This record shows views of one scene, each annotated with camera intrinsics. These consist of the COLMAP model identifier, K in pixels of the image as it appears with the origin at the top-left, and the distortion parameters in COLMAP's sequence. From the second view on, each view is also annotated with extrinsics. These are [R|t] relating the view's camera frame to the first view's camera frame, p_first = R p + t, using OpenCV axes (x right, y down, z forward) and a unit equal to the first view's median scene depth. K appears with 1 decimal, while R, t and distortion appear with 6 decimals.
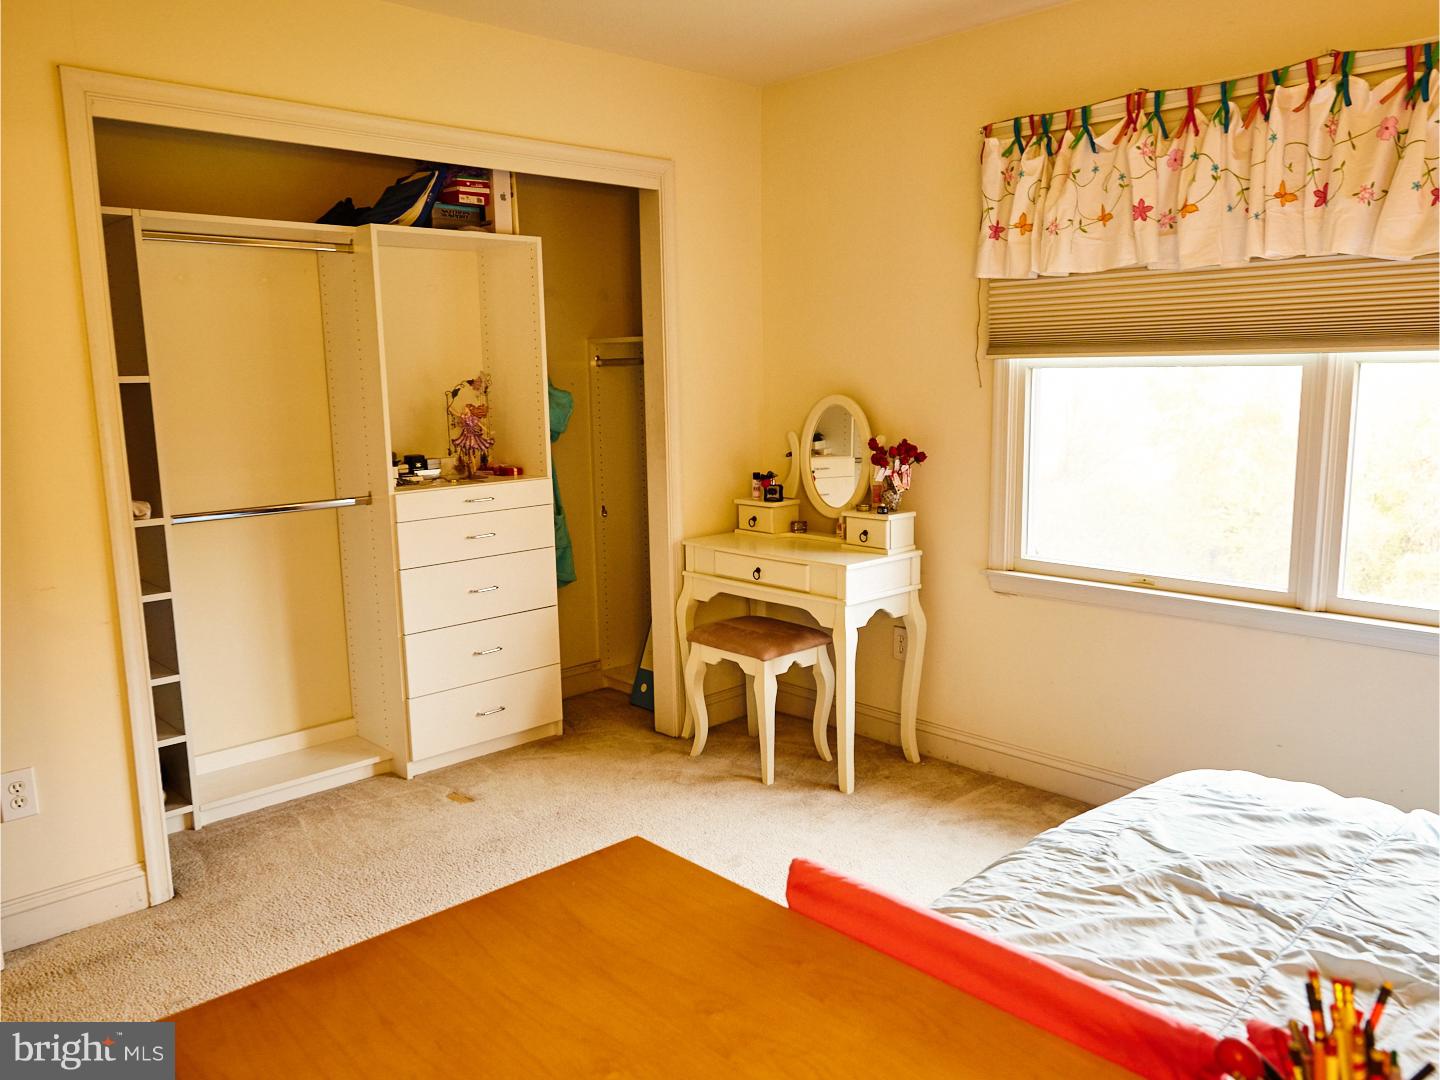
lens RADIAL K [[1088.7, 0, 711.5], [0, 1088.7, 547.1], [0, 0, 1]] dist [0.001482, -0.010767]
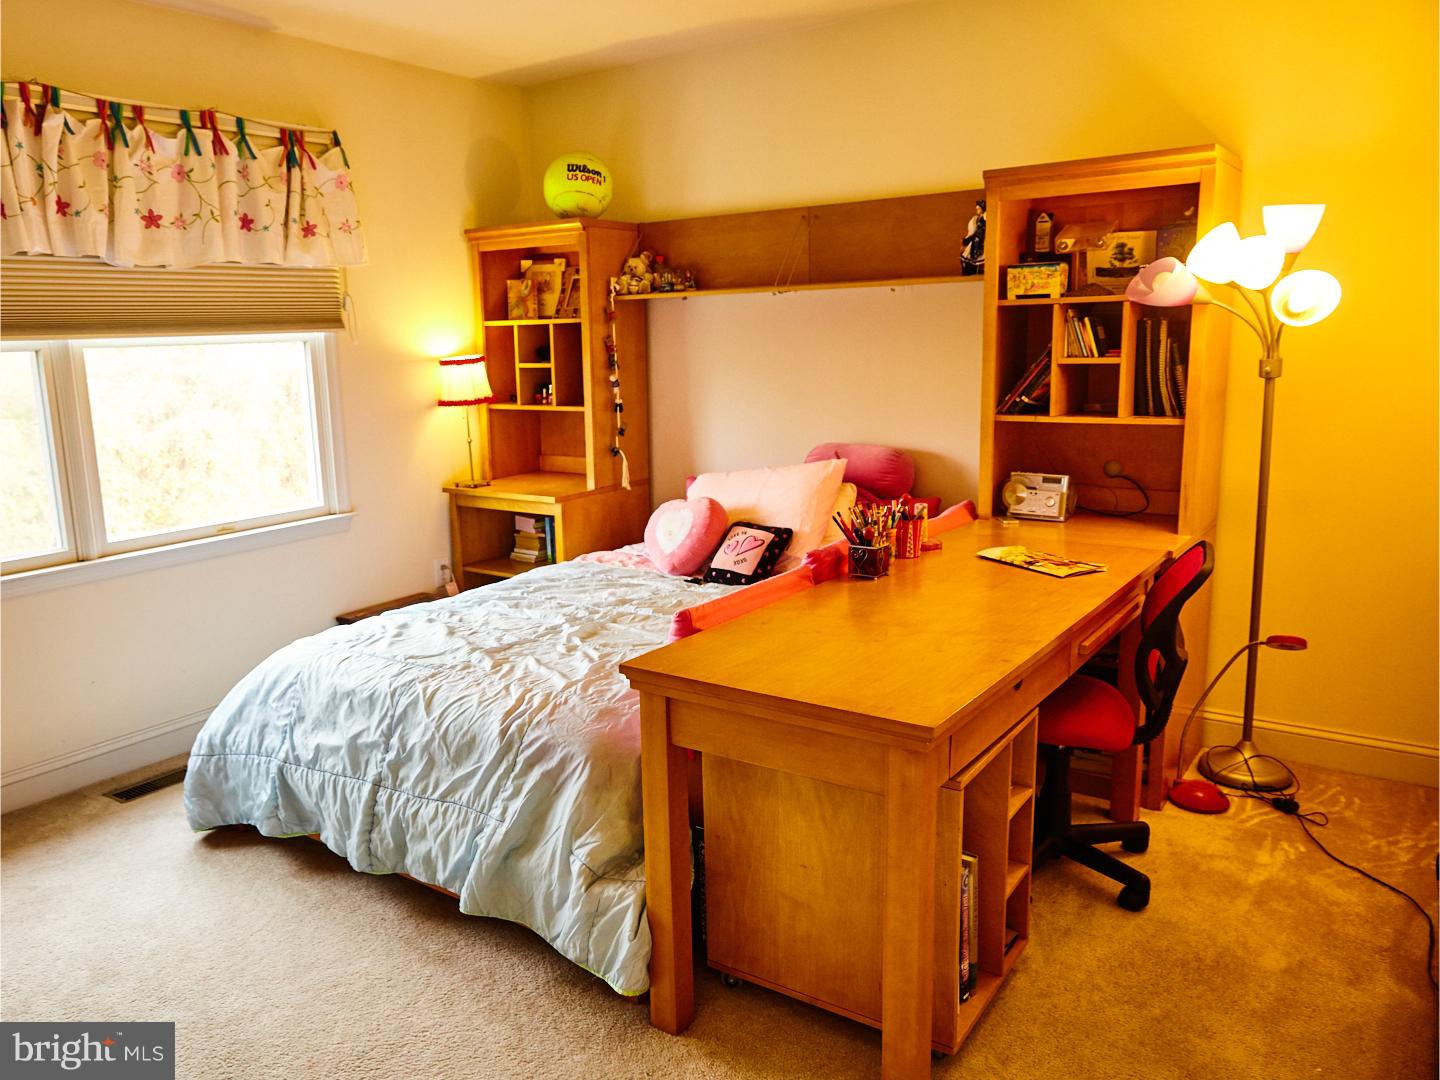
lens RADIAL K [[1088.7, 0, 712.2], [0, 1088.7, 533.7], [0, 0, 1]] dist [0.001482, -0.010767]
pose [[-0.214218, -0.156459, 0.964174, -1.064279], [0.190987, 0.961327, 0.198430, -0.108913], [-0.957933, 0.226652, -0.176052, 0.832915]]
